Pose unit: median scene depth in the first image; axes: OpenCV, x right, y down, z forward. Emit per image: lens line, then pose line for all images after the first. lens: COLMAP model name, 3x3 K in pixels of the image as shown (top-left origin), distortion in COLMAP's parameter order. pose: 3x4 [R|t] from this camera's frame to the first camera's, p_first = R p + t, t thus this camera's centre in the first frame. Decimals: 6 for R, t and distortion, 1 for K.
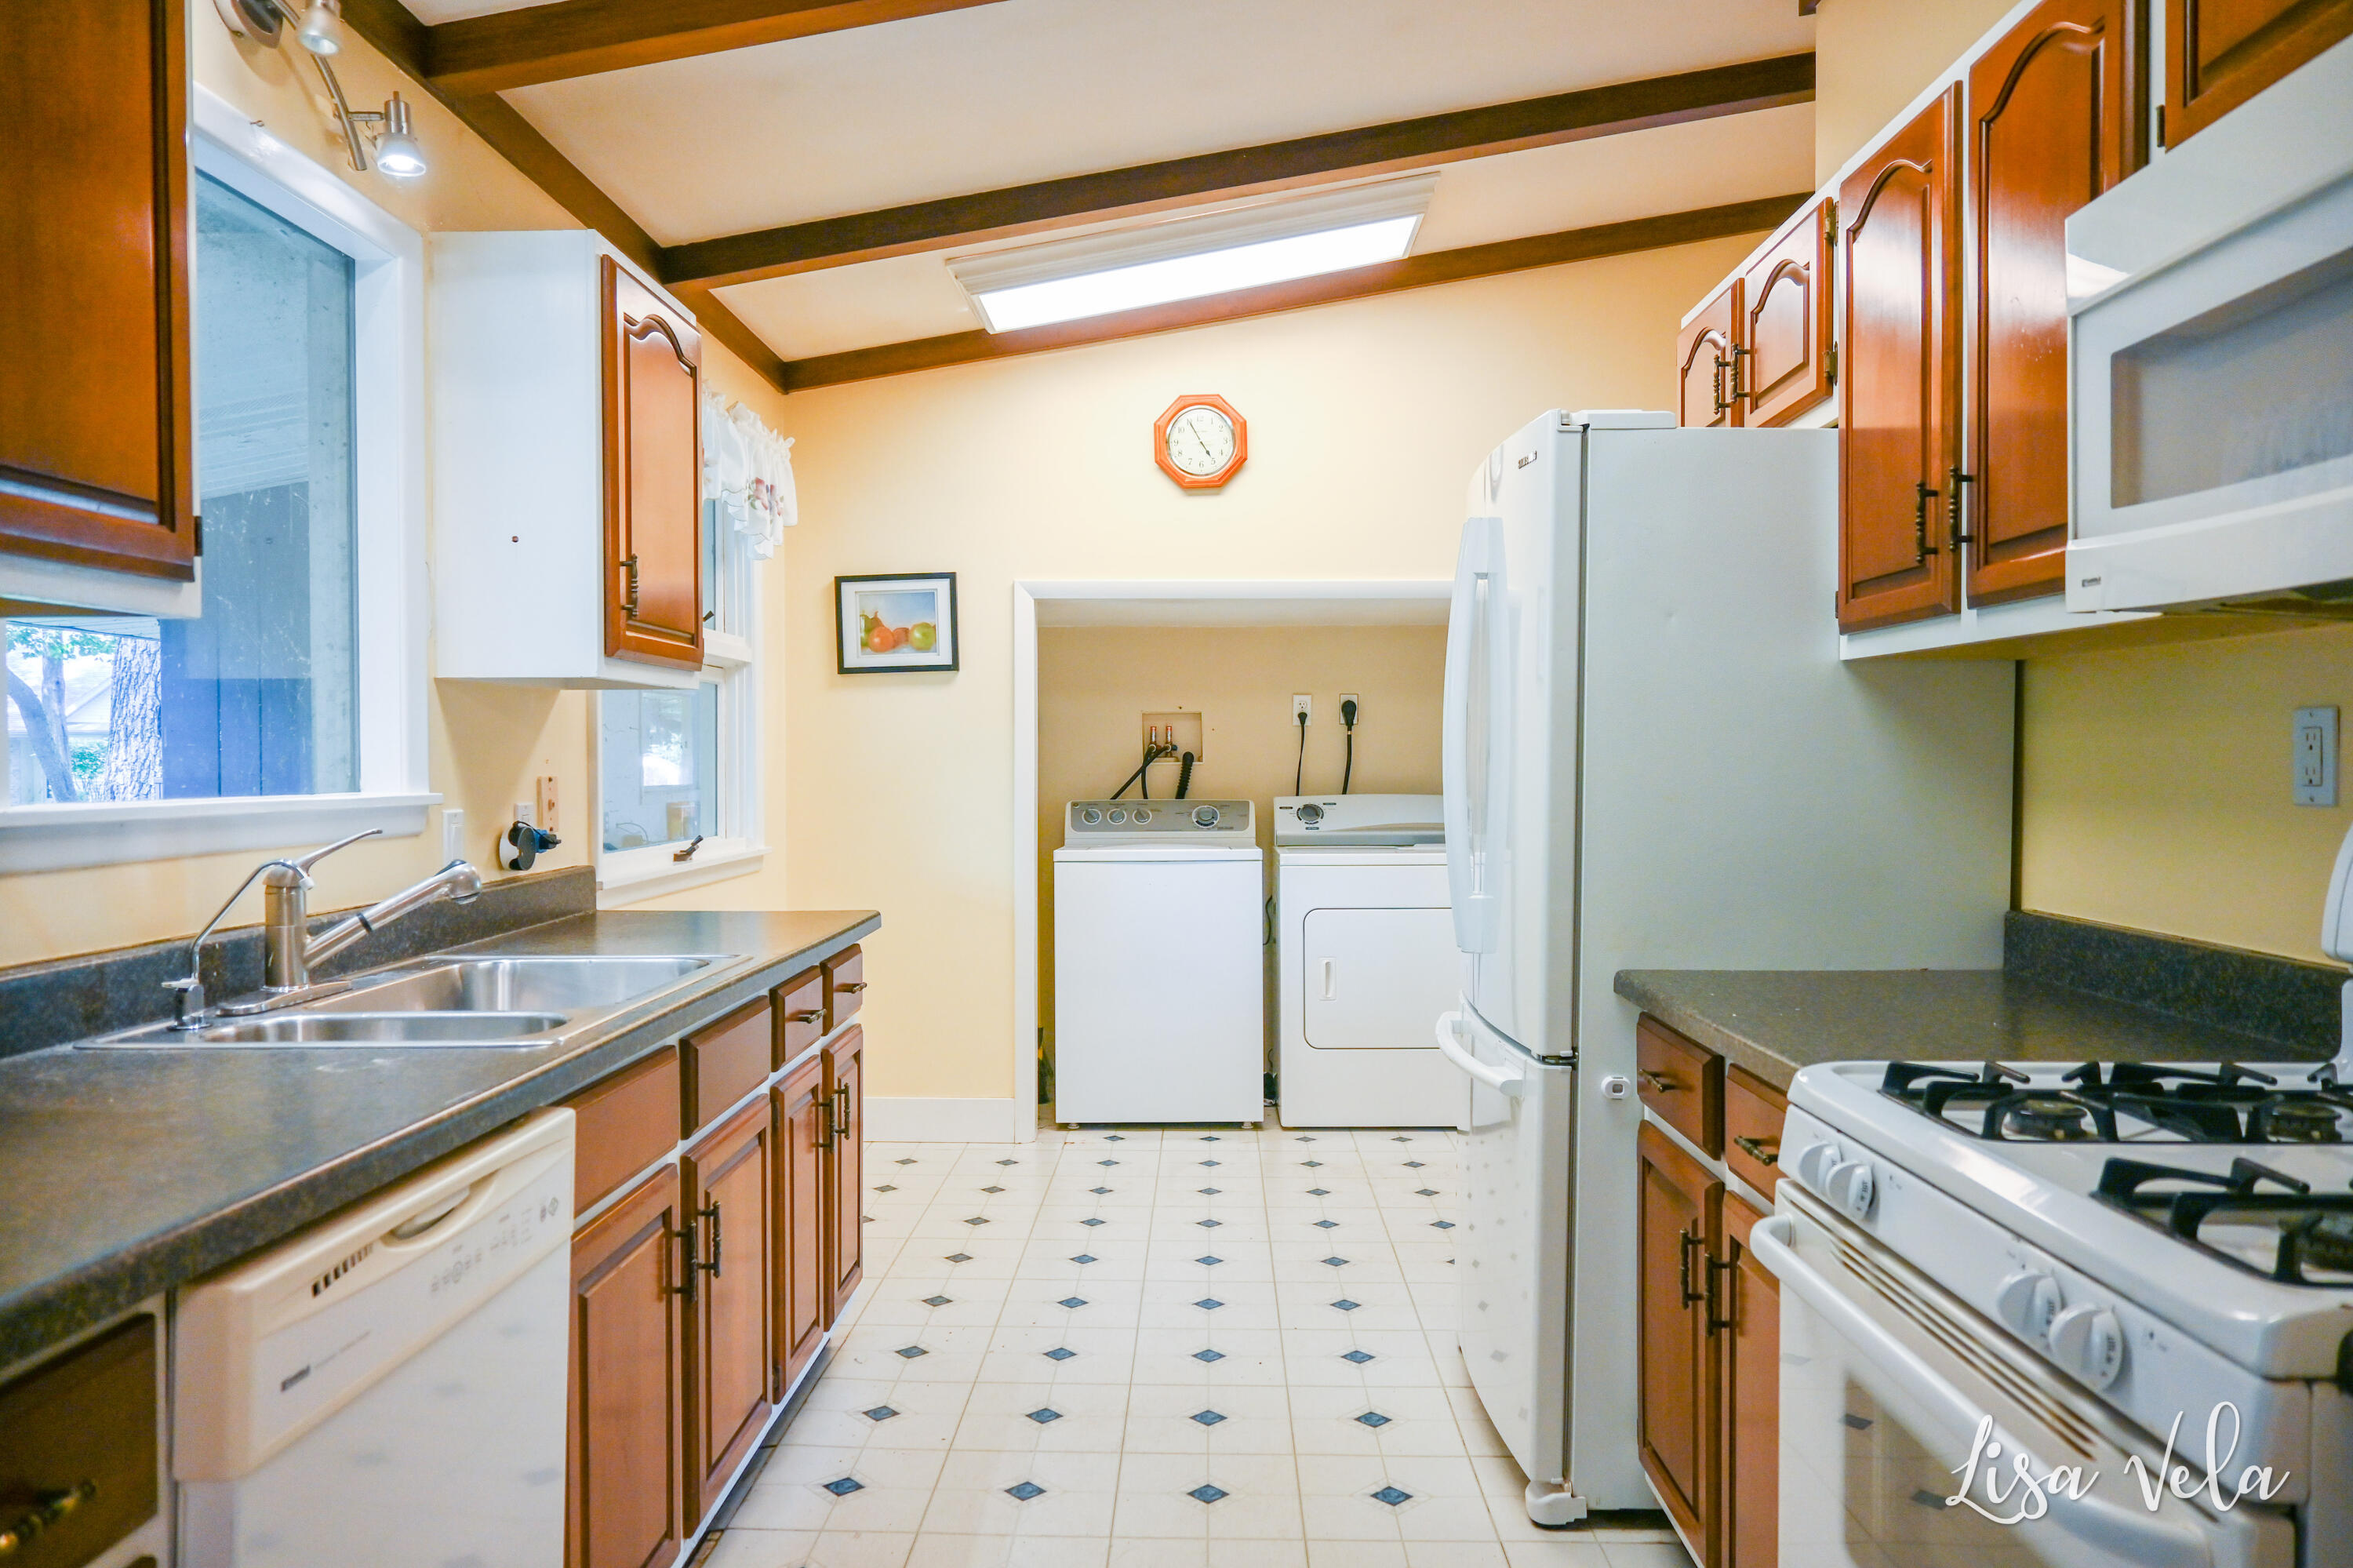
lens RADIAL K [[1604.5, 0, 1183.5], [0, 1604.5, 782.2], [0, 0, 1]] dist [-0.006131, 0.000468]
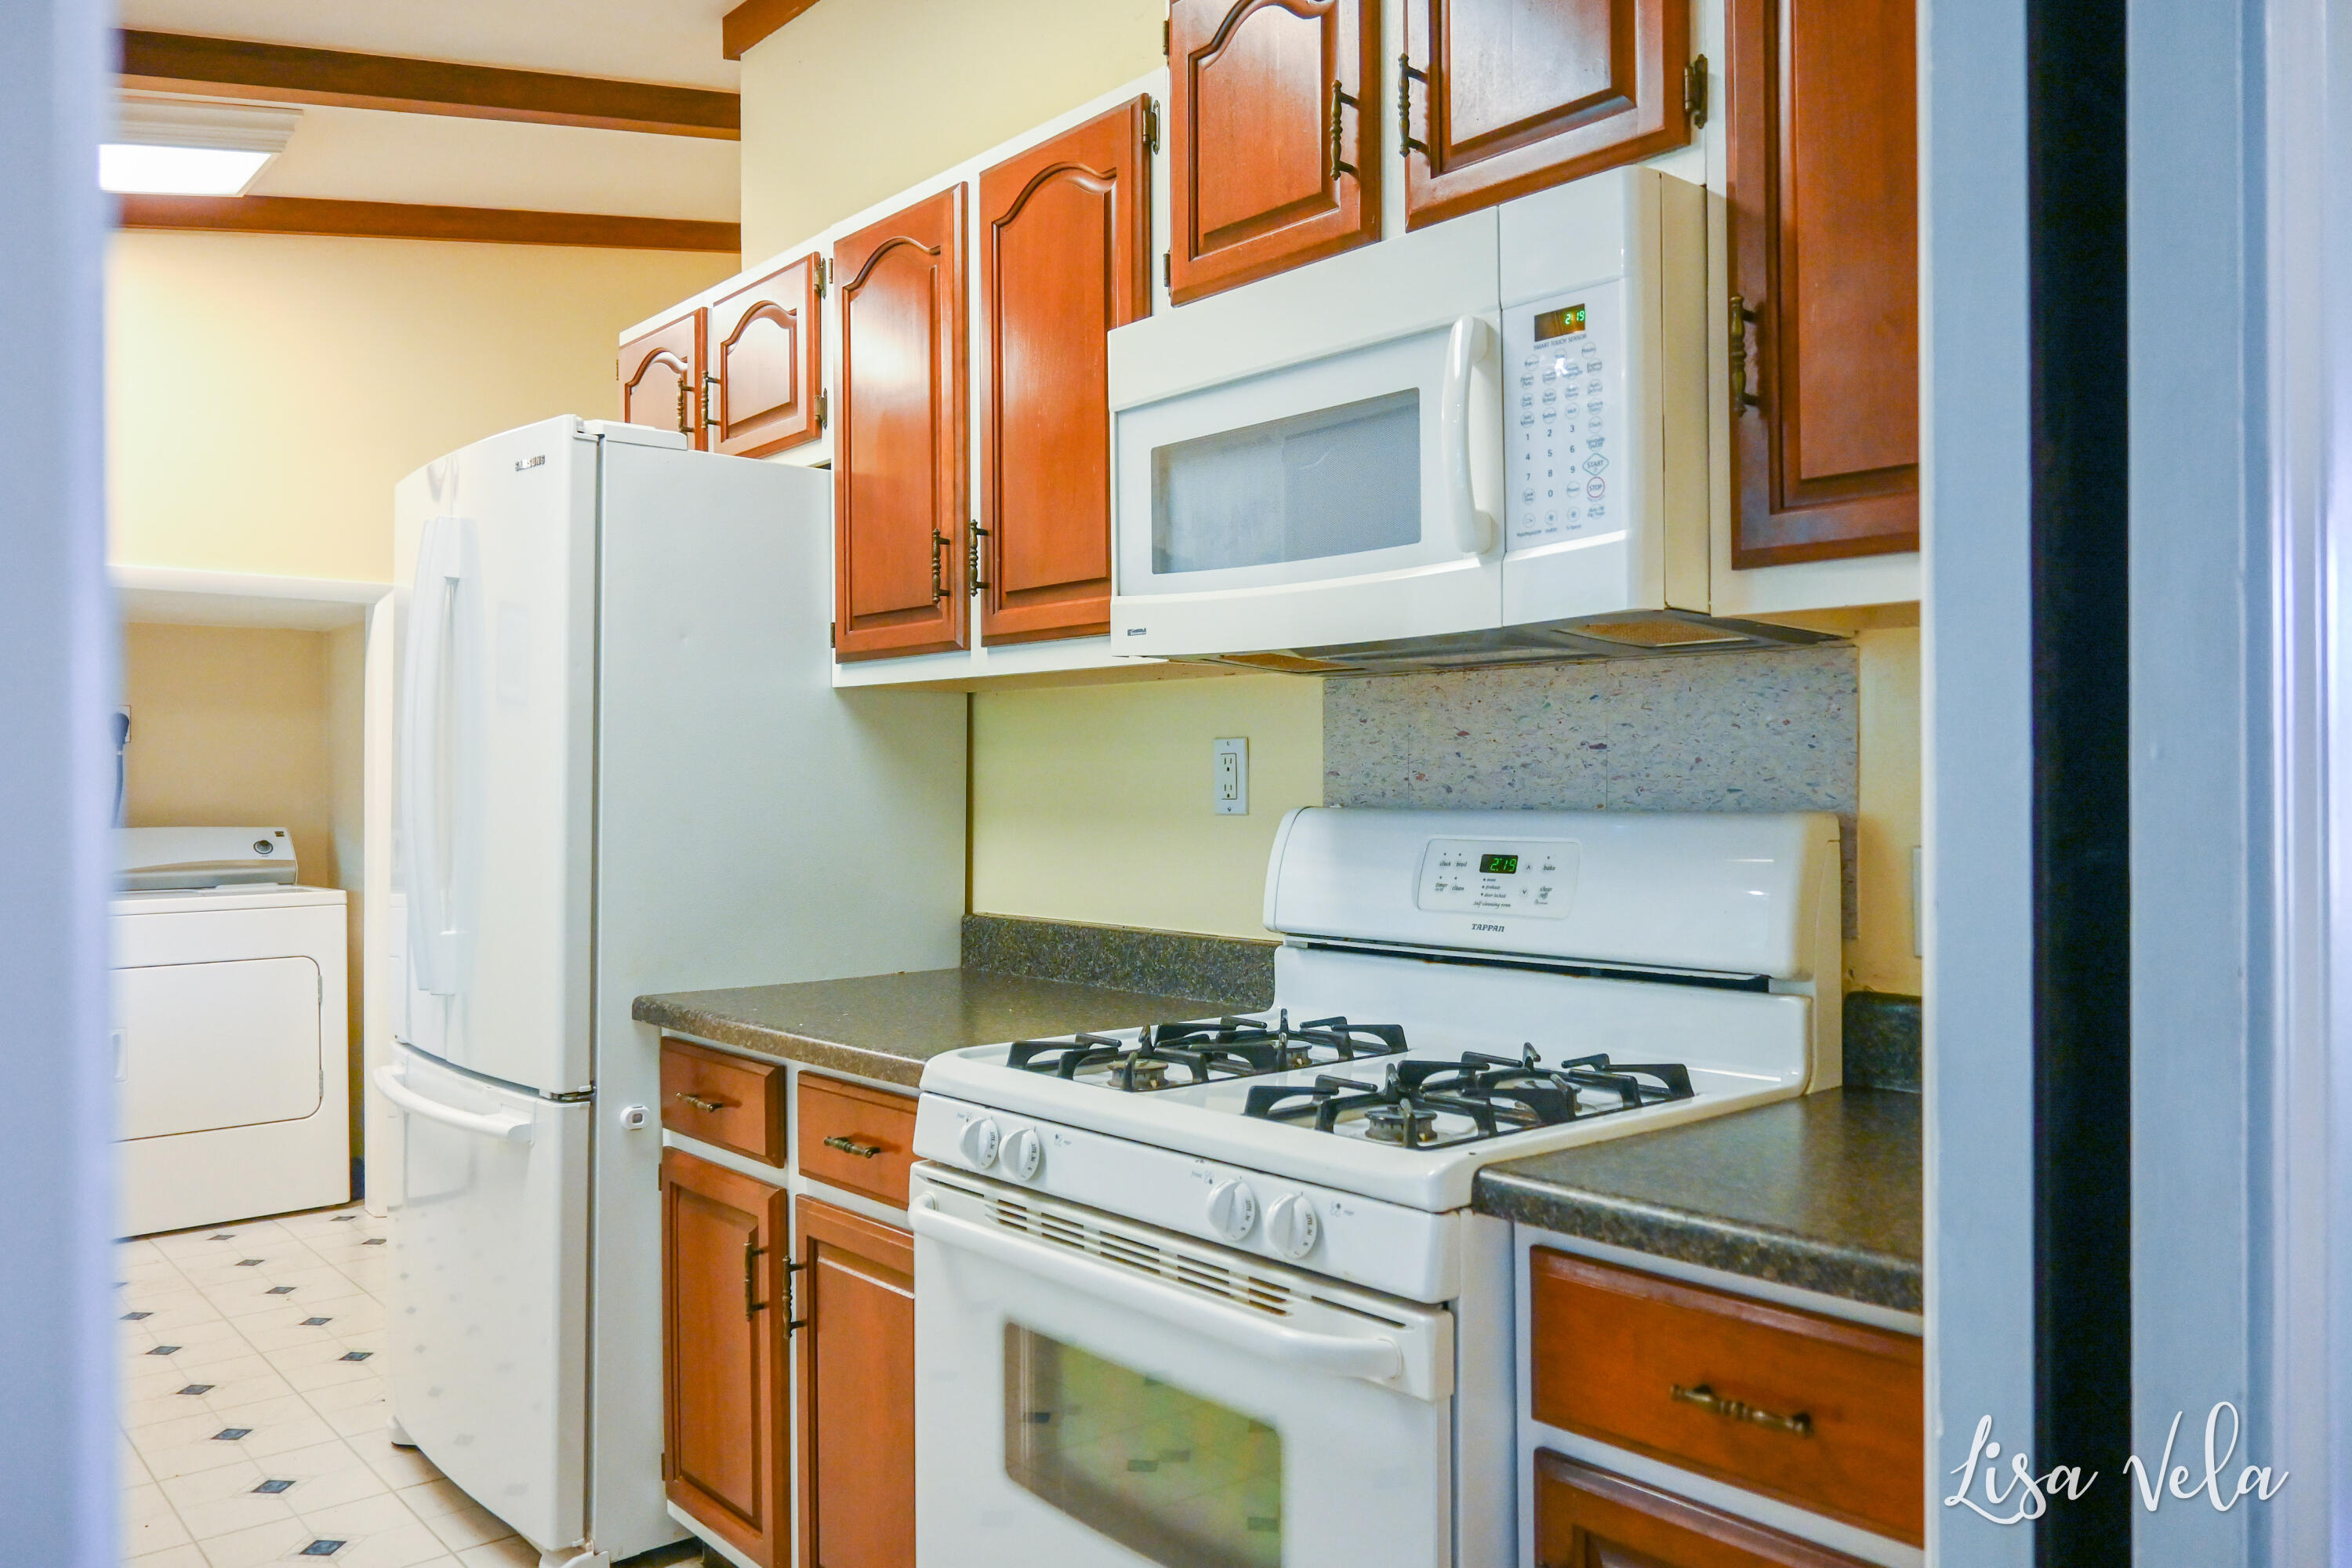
lens RADIAL K [[1686.3, 0, 1175.2], [0, 1686.3, 779.6], [0, 0, 1]] dist [-0.005315, -0.002497]
pose [[0.747095, -0.000338, 0.664718, -0.144563], [0.012769, 0.999823, -0.013843, 0.003059], [-0.664595, 0.018830, 0.746967, 0.012619]]
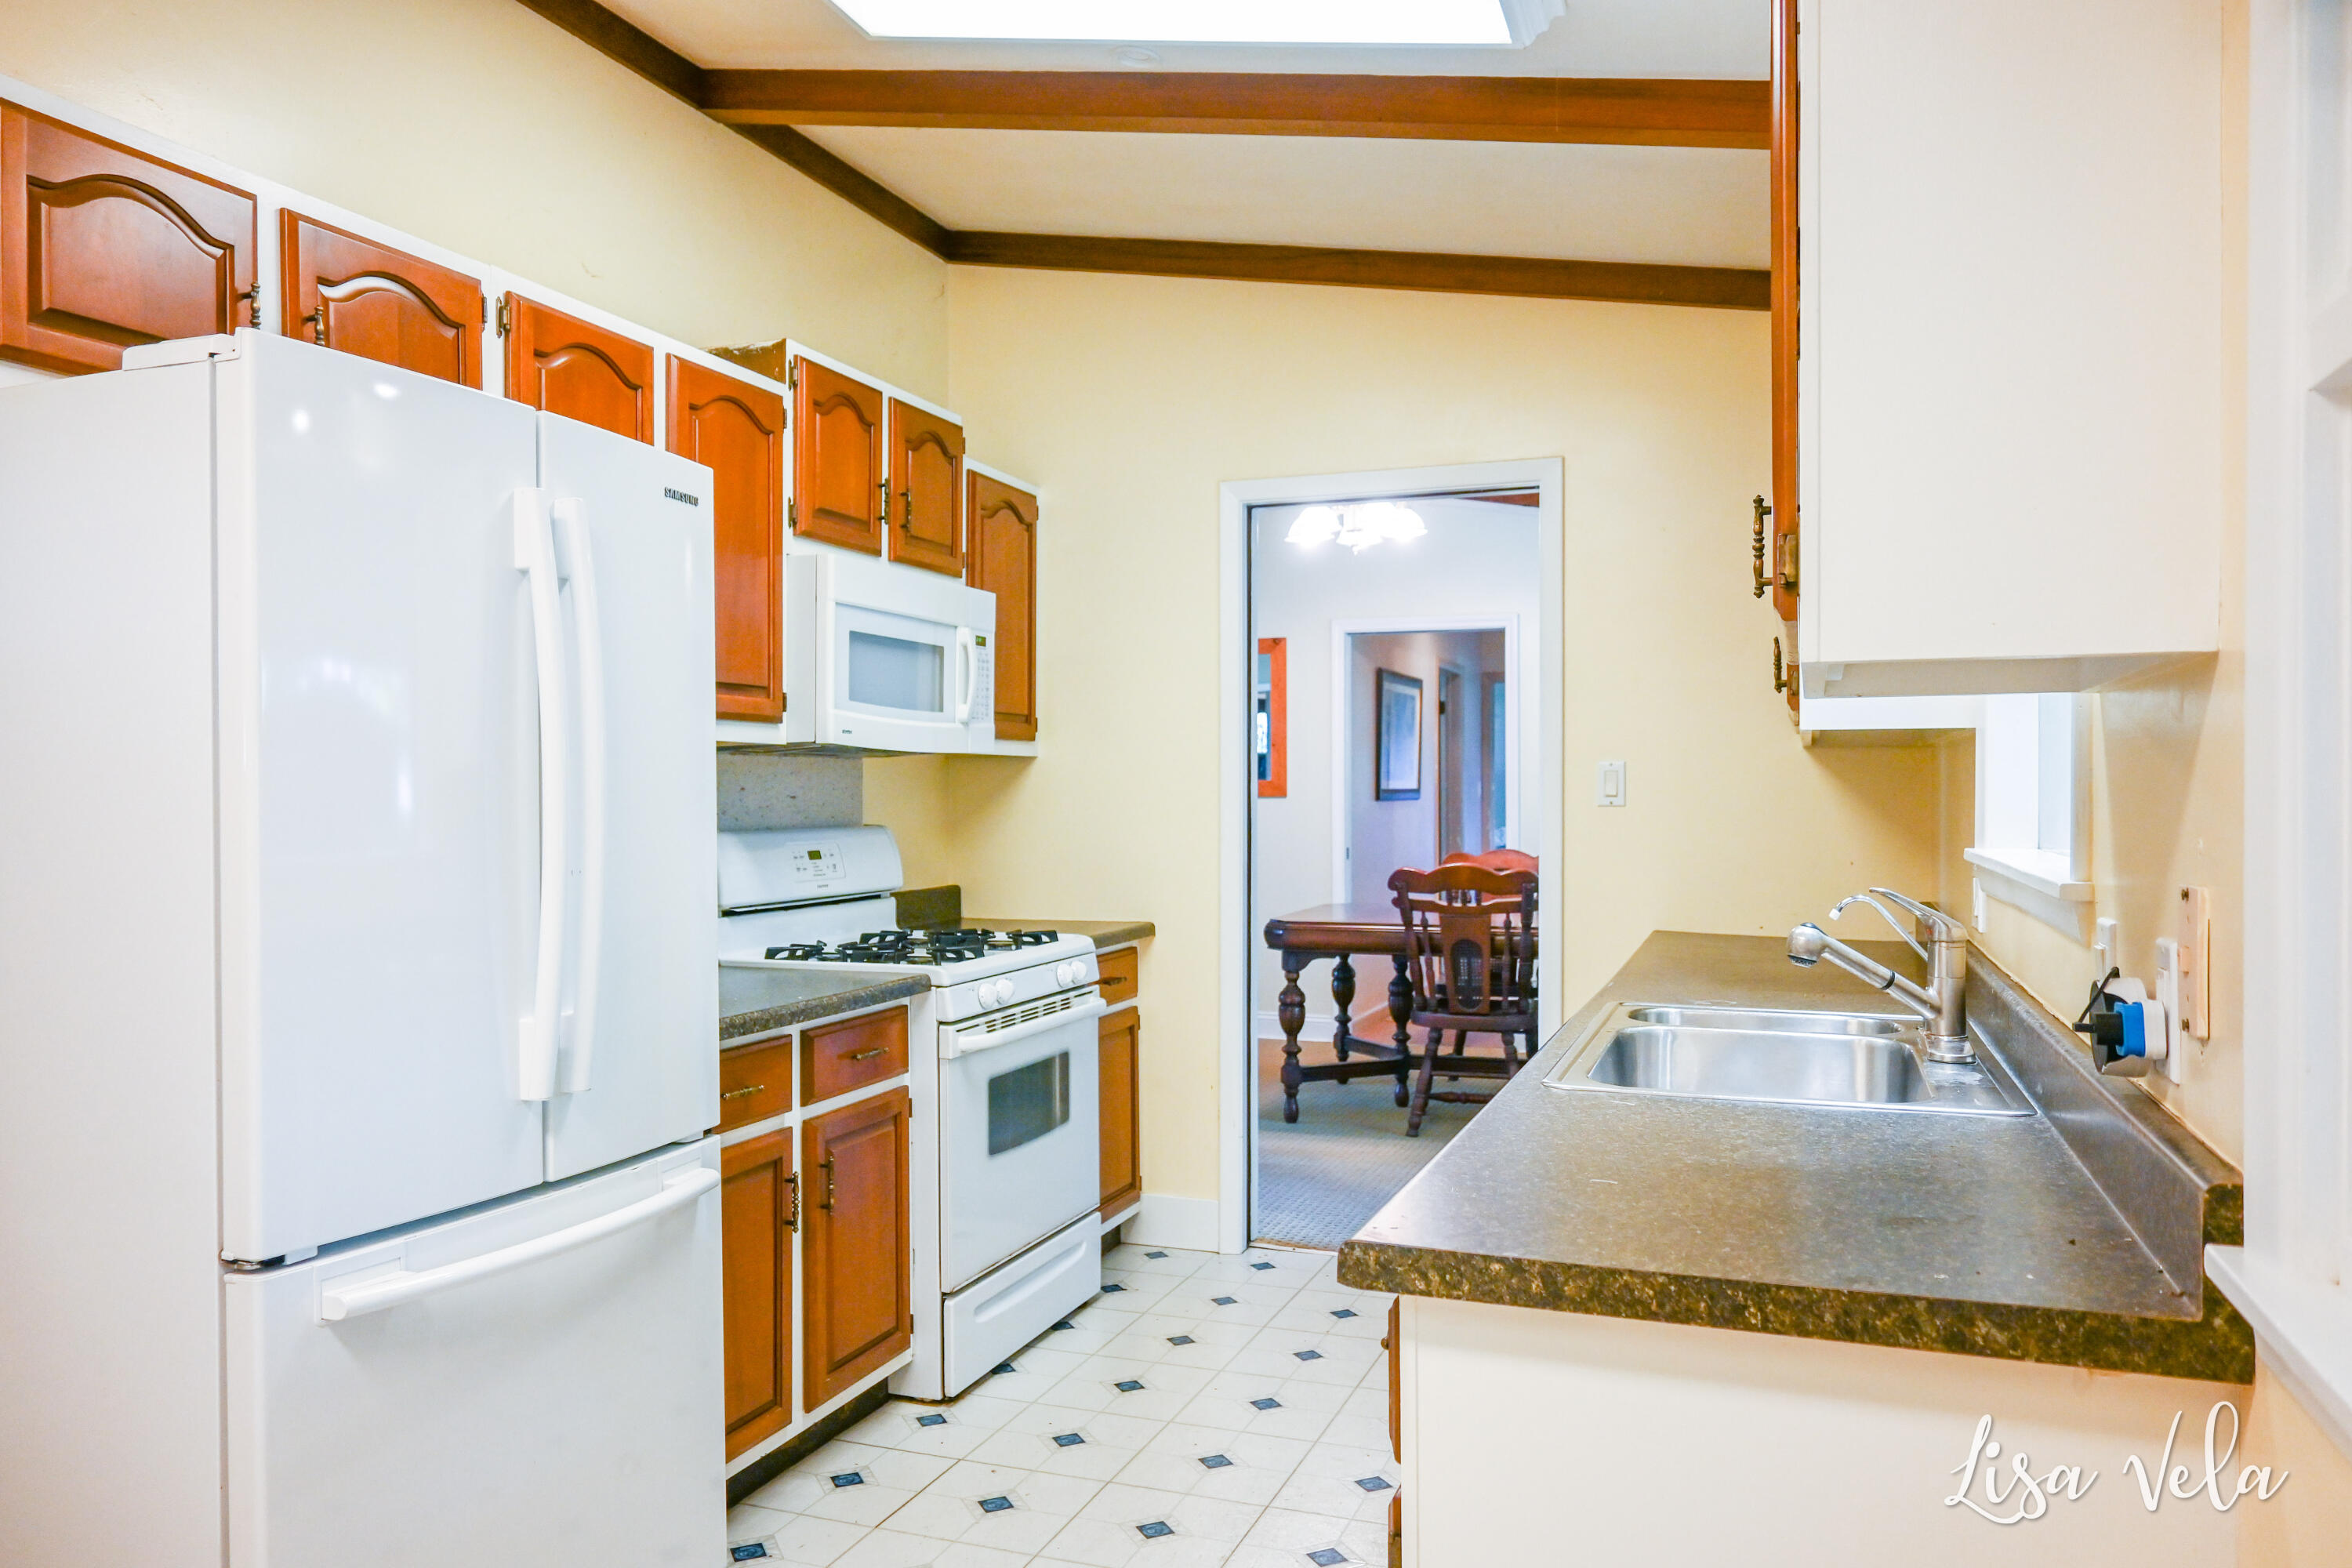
lens RADIAL K [[1612.6, 0, 1189.1], [0, 1612.6, 785.3], [0, 0, 1]] dist [-0.001413, -0.001279]
pose [[-0.940933, 0.012029, 0.338380, -0.319136], [0.014503, 0.999883, 0.004783, -0.027844], [-0.338283, 0.009408, -0.940997, 1.495621]]
